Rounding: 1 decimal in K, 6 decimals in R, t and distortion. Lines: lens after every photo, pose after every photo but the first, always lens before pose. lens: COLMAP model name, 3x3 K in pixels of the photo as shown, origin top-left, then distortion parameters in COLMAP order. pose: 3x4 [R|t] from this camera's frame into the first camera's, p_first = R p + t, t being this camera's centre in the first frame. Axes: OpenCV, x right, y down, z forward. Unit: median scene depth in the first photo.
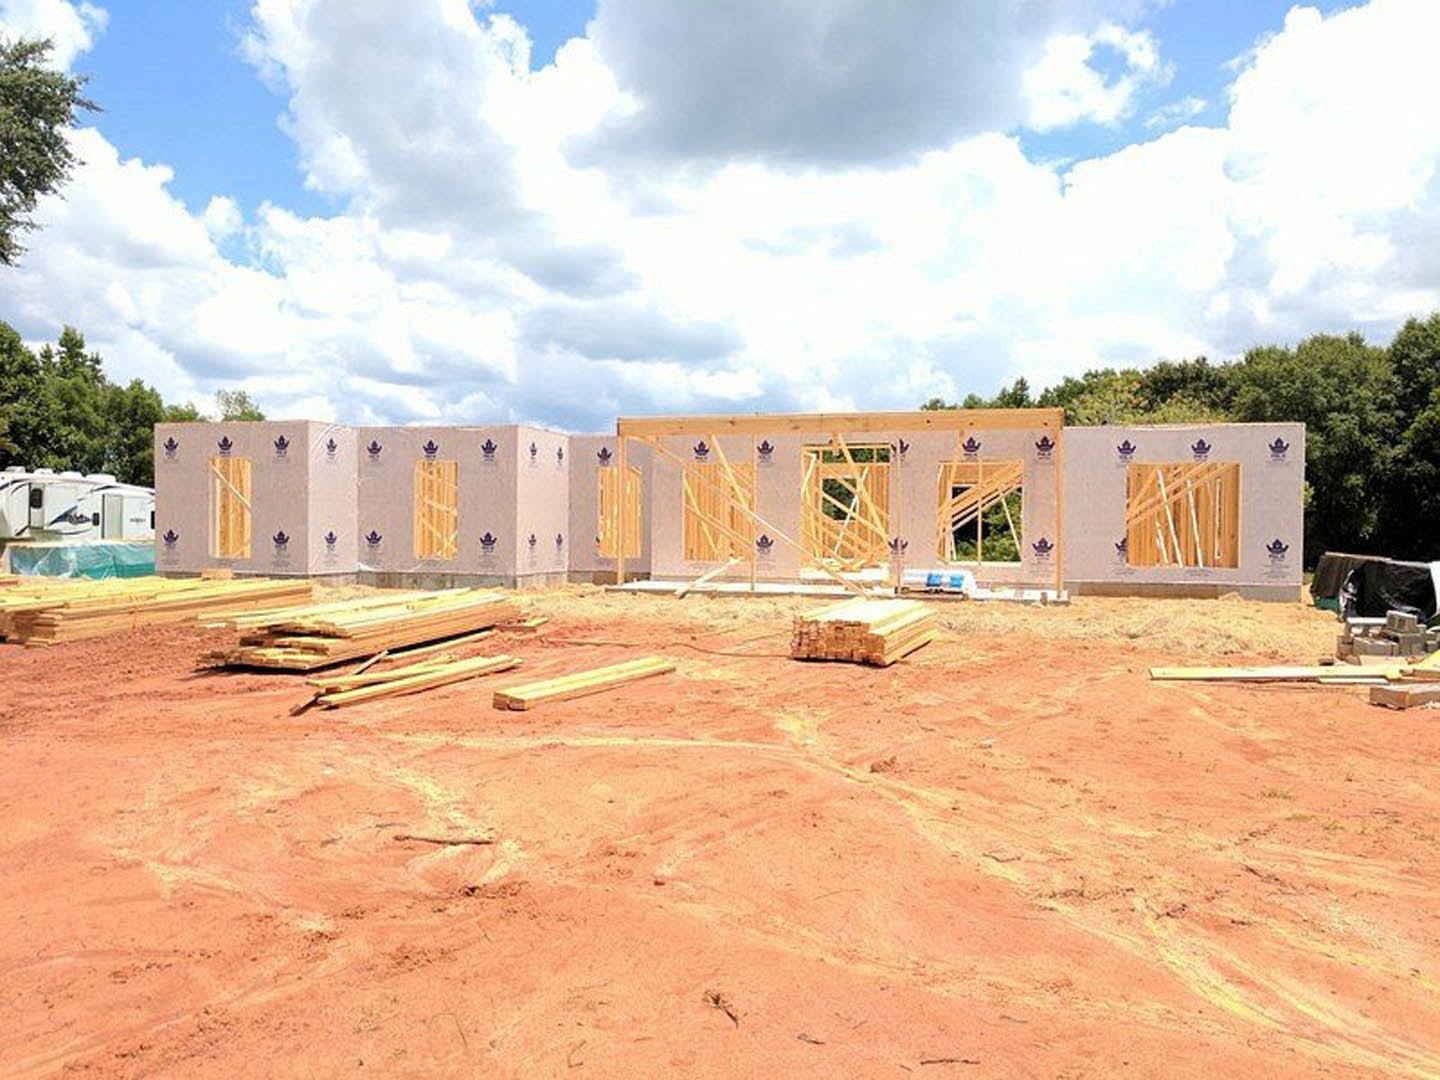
lens RADIAL K [[1065.3, 0, 698.2], [0, 1065.3, 507.1], [0, 0, 1]] dist [0.013108, -0.004430]
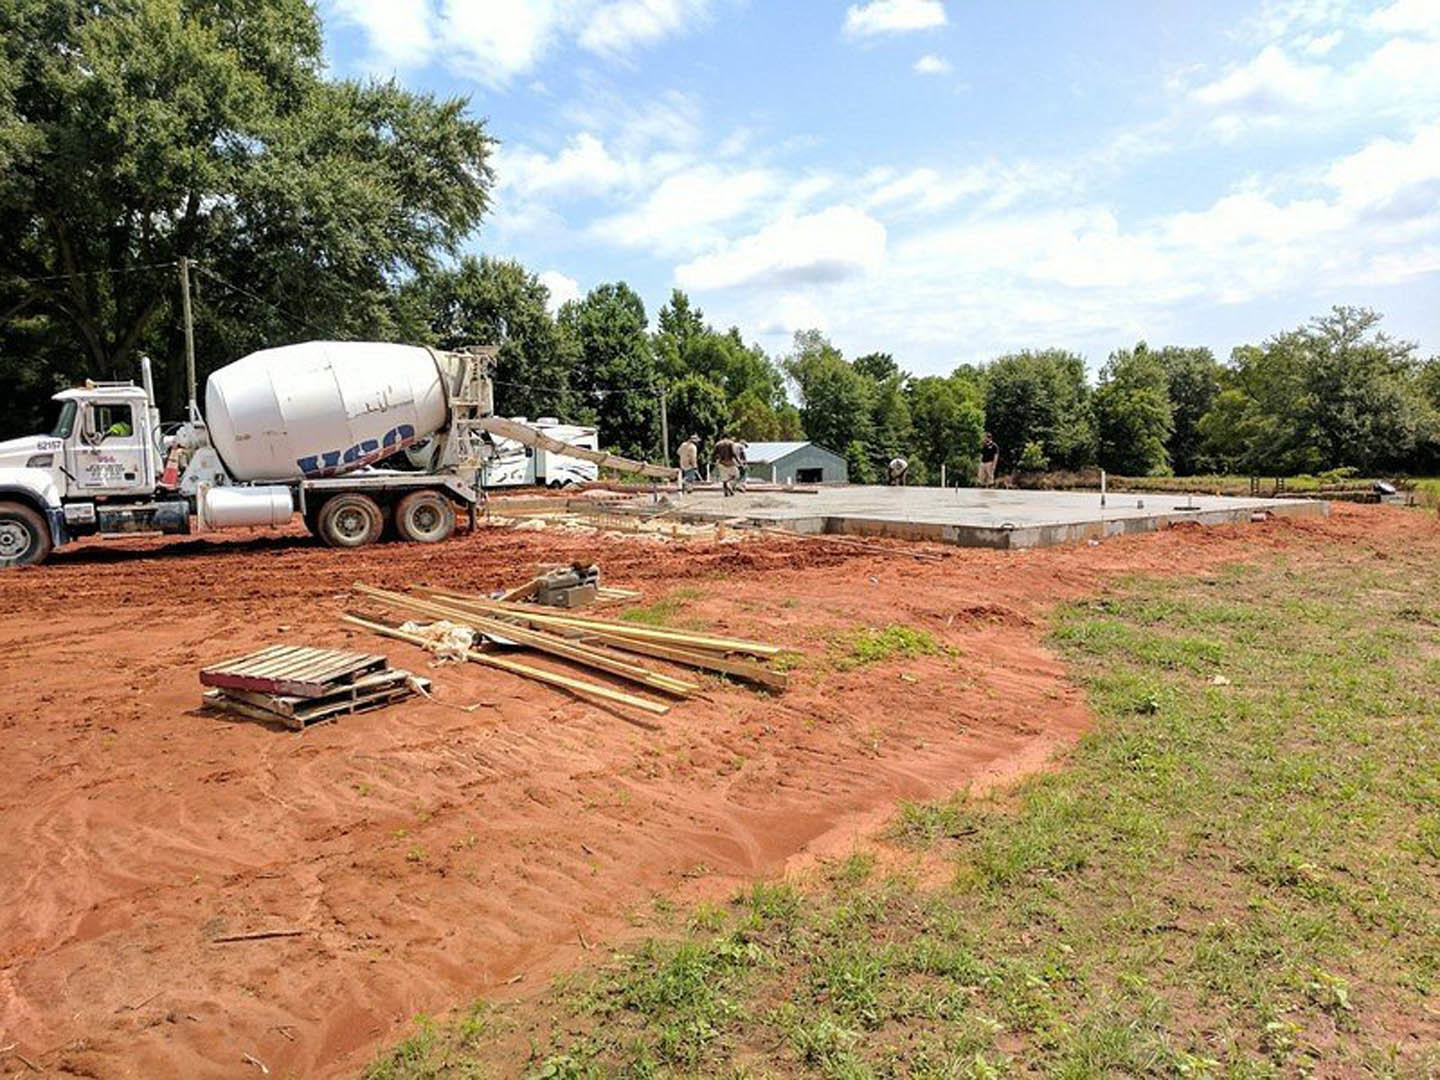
lens RADIAL K [[1065.3, 0, 711.1], [0, 1065.3, 541.7], [0, 0, 1]] dist [0.013108, -0.004430]
pose [[0.800644, 0.039525, -0.597835, 0.221165], [0.025698, 0.994638, 0.100174, -0.002789], [0.598589, -0.095567, 0.795335, 0.029395]]
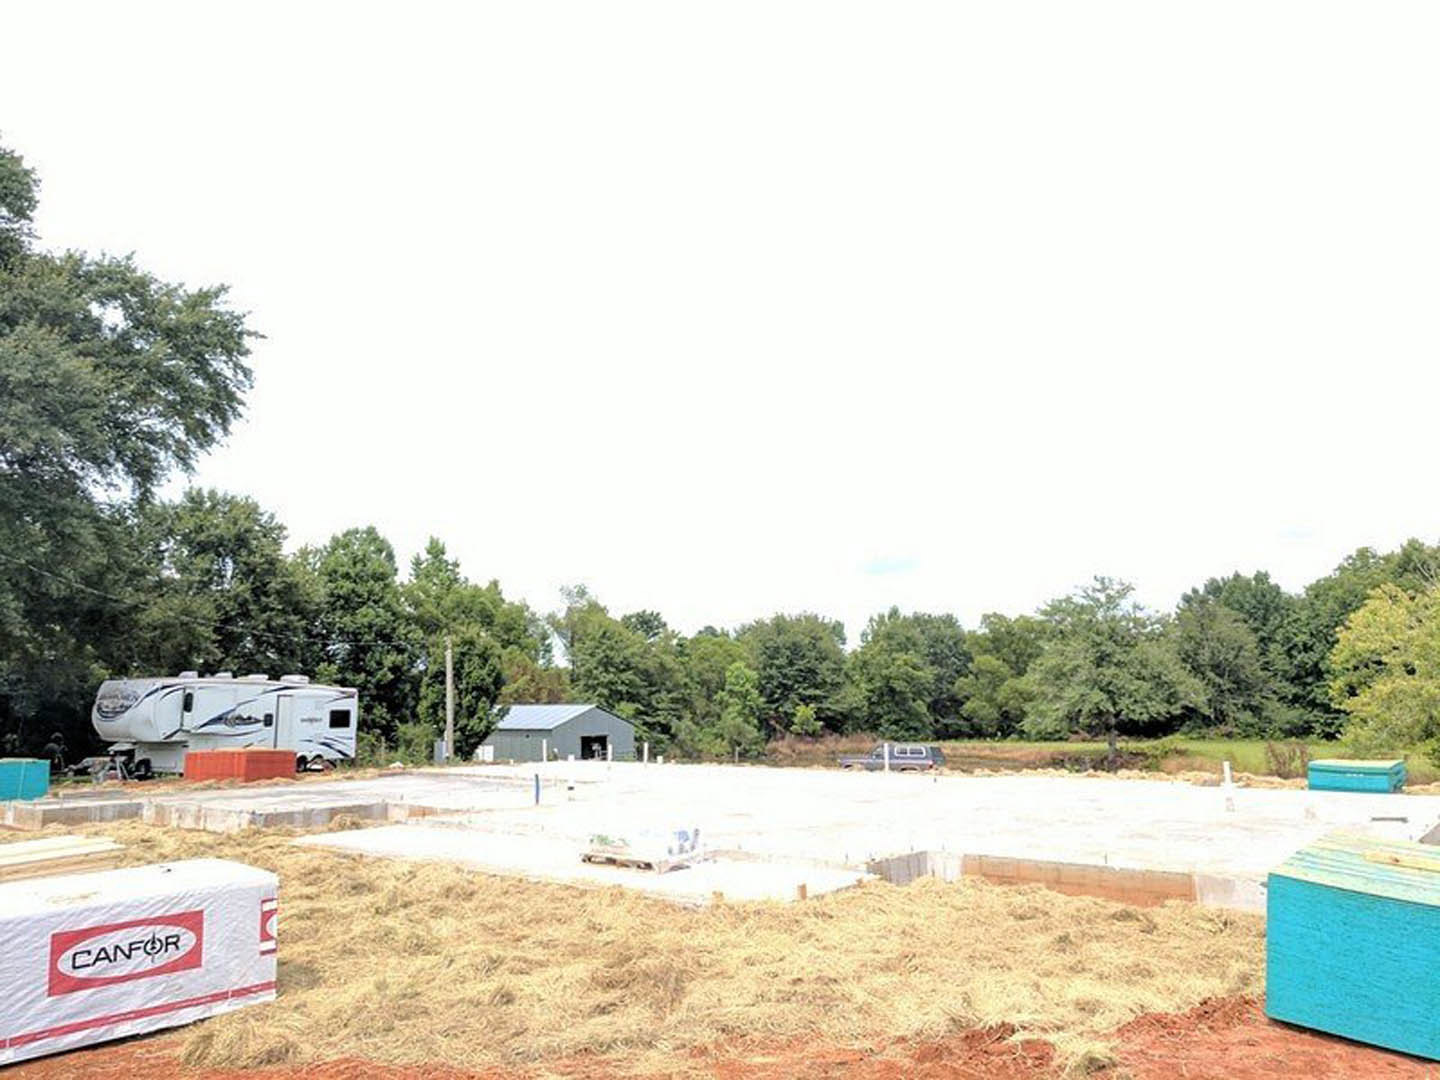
lens RADIAL K [[1065.3, 0, 696.2], [0, 1065.3, 535.6], [0, 0, 1]] dist [0.013108, -0.004430]
pose [[0.920213, -0.072502, -0.384644, 0.117768], [0.018607, 0.989687, -0.142032, -0.005599], [0.390975, 0.123543, 0.912072, 0.100903]]
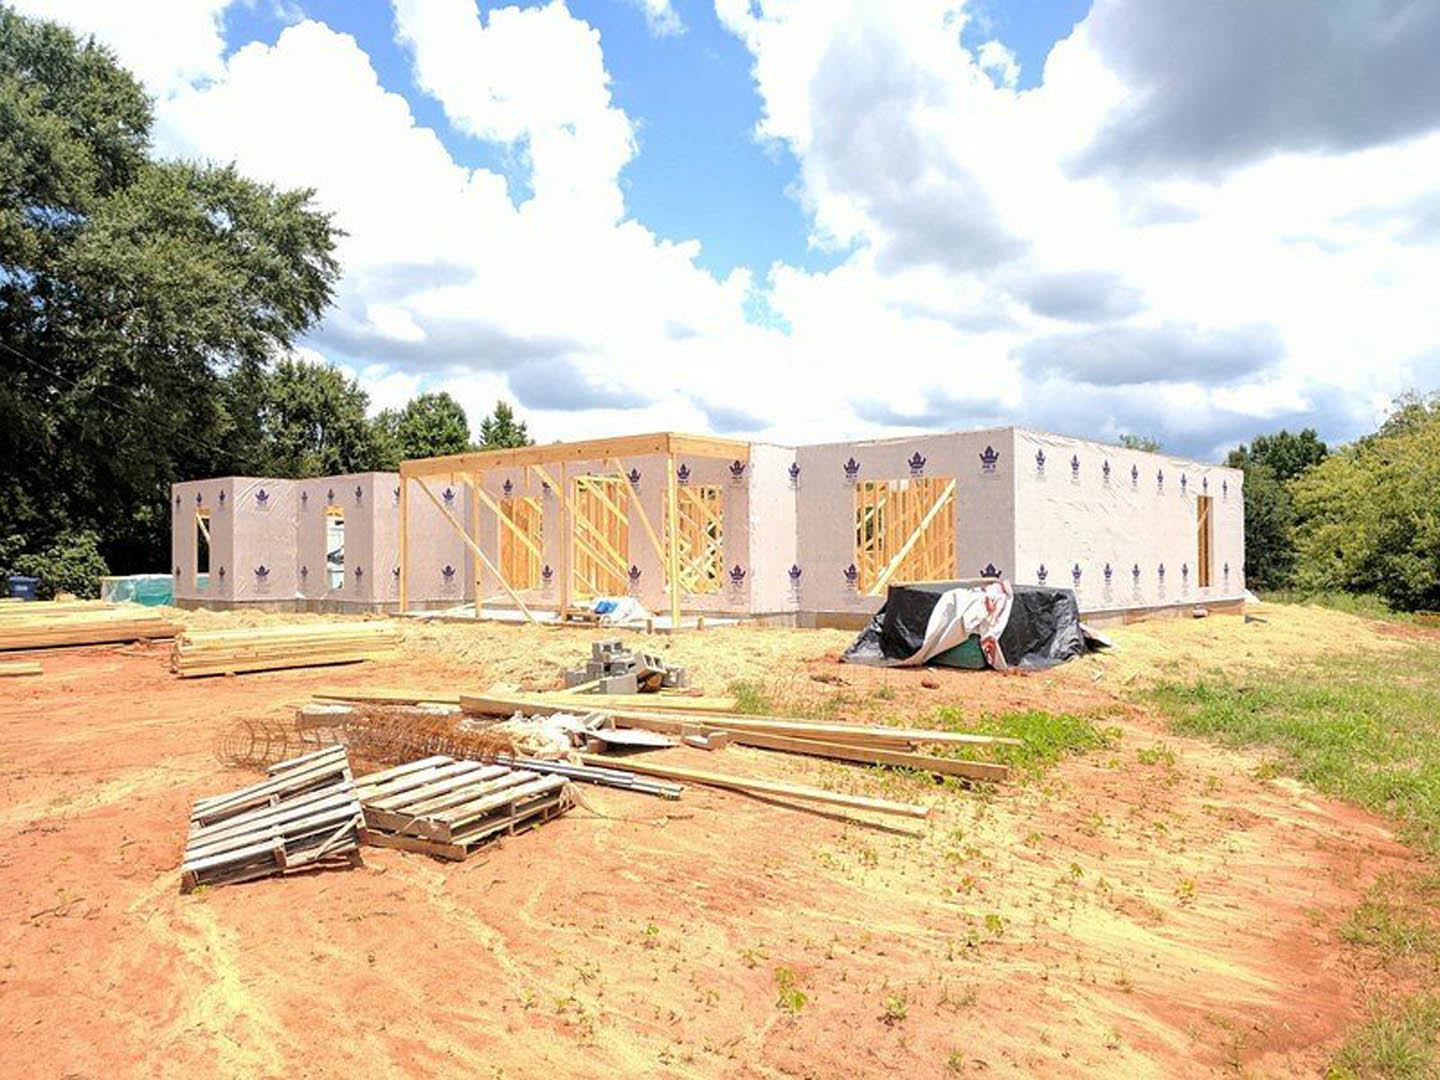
lens RADIAL K [[1065.3, 0, 706.7], [0, 1065.3, 544.4], [0, 0, 1]] dist [0.013108, -0.004430]
pose [[0.896700, -0.018396, -0.442257, 0.177806], [0.018019, 0.999825, -0.005053, 0.003355], [0.442272, -0.003438, 0.896874, 0.028091]]
